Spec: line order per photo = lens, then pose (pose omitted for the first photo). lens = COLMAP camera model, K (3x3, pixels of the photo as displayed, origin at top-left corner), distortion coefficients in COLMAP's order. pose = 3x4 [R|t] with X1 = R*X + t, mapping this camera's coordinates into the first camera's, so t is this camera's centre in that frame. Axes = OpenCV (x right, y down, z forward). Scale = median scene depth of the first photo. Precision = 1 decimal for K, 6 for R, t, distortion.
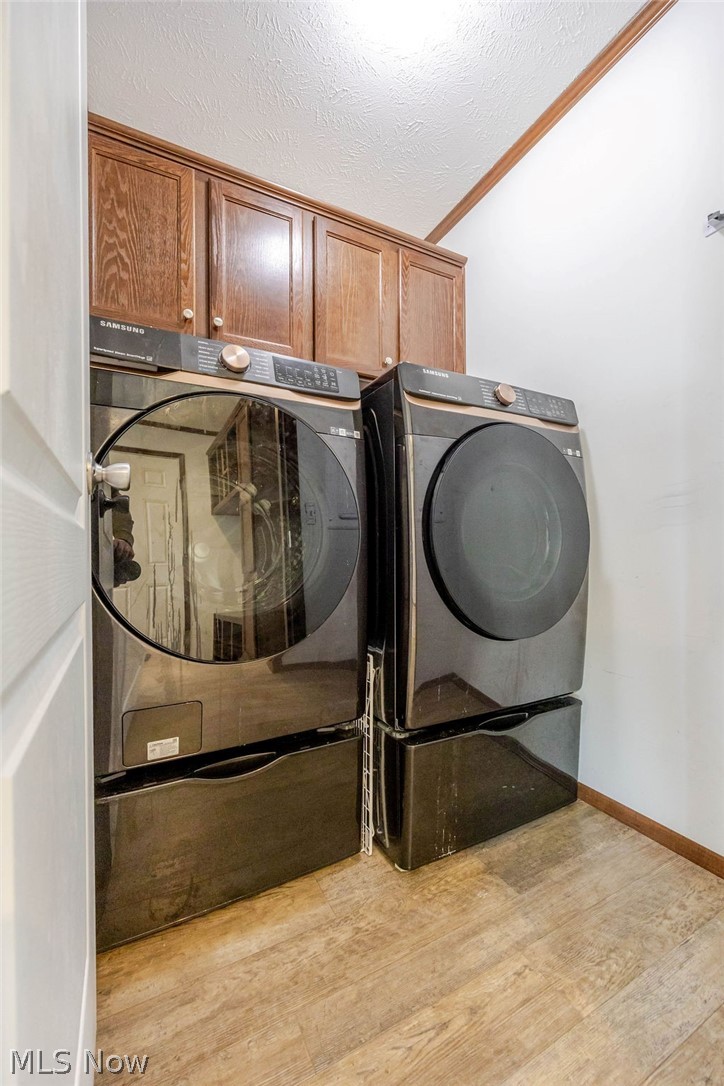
lens RADIAL K [[423.9, 0, 358.7], [0, 423.9, 545.8], [0, 0, 1]] dist [-0.000906, -0.000321]
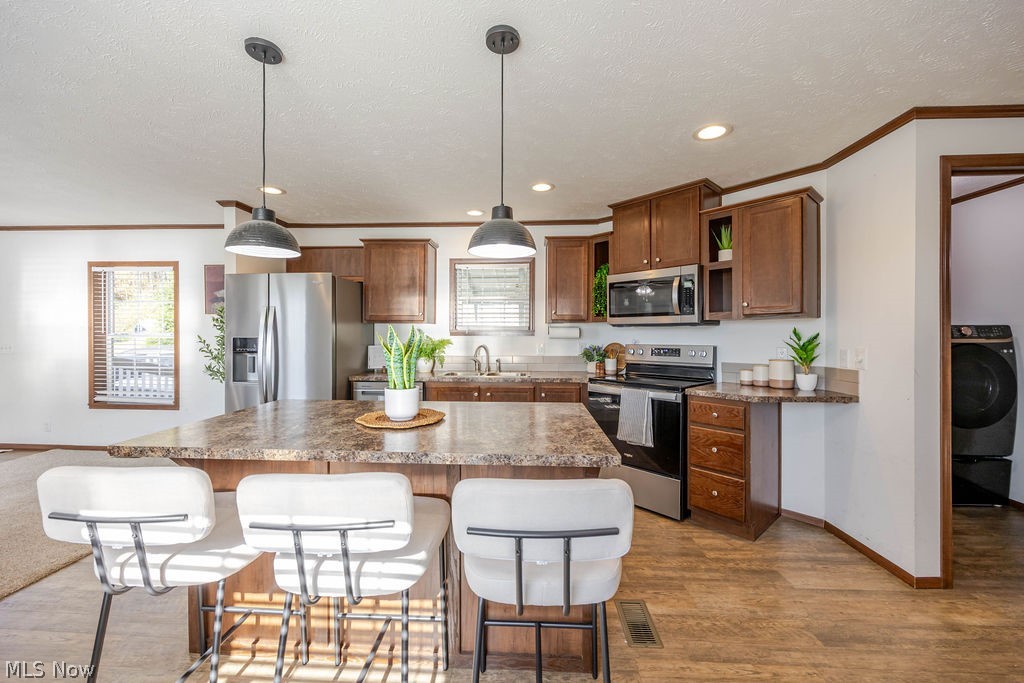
lens RADIAL K [[399.7, 0, 517.7], [0, 399.7, 337.4], [0, 0, 1]] dist [-0.000906, -0.000321]
pose [[0.865711, 0.007296, -0.500491, -0.688620], [-0.000401, 0.999904, 0.013883, -0.318867], [0.500544, -0.011818, 0.865630, -2.137245]]
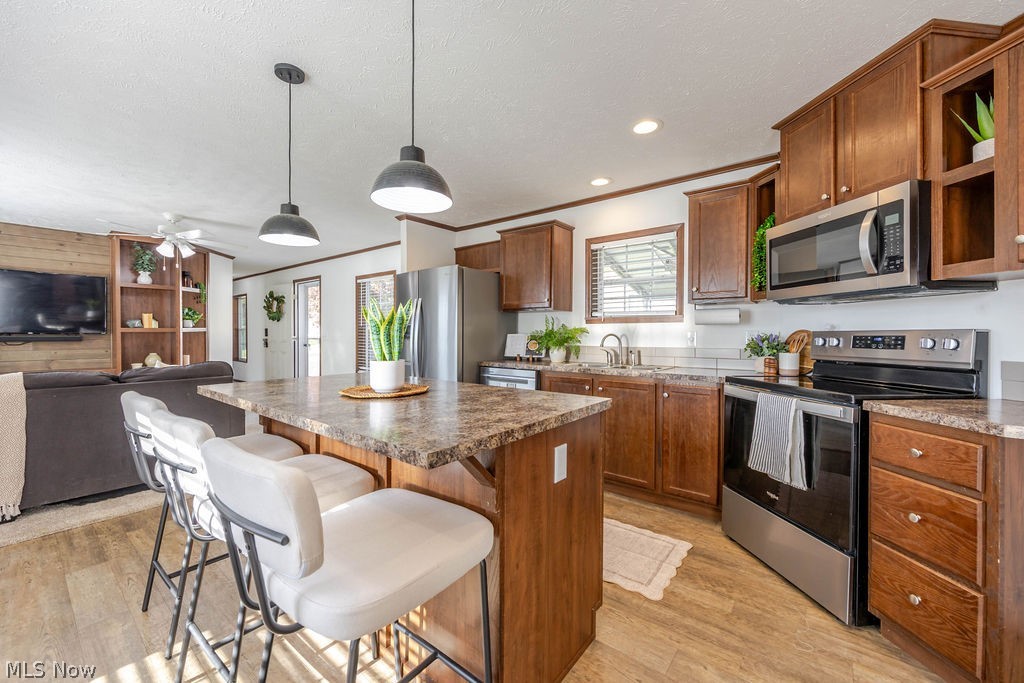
lens RADIAL K [[399.7, 0, 514.7], [0, 399.7, 338.0], [0, 0, 1]] dist [-0.000906, -0.000321]
pose [[0.417789, 0.011358, -0.908473, -0.375225], [0.001352, 0.999913, 0.013123, -0.237775], [0.908543, -0.006711, 0.417737, -1.451220]]
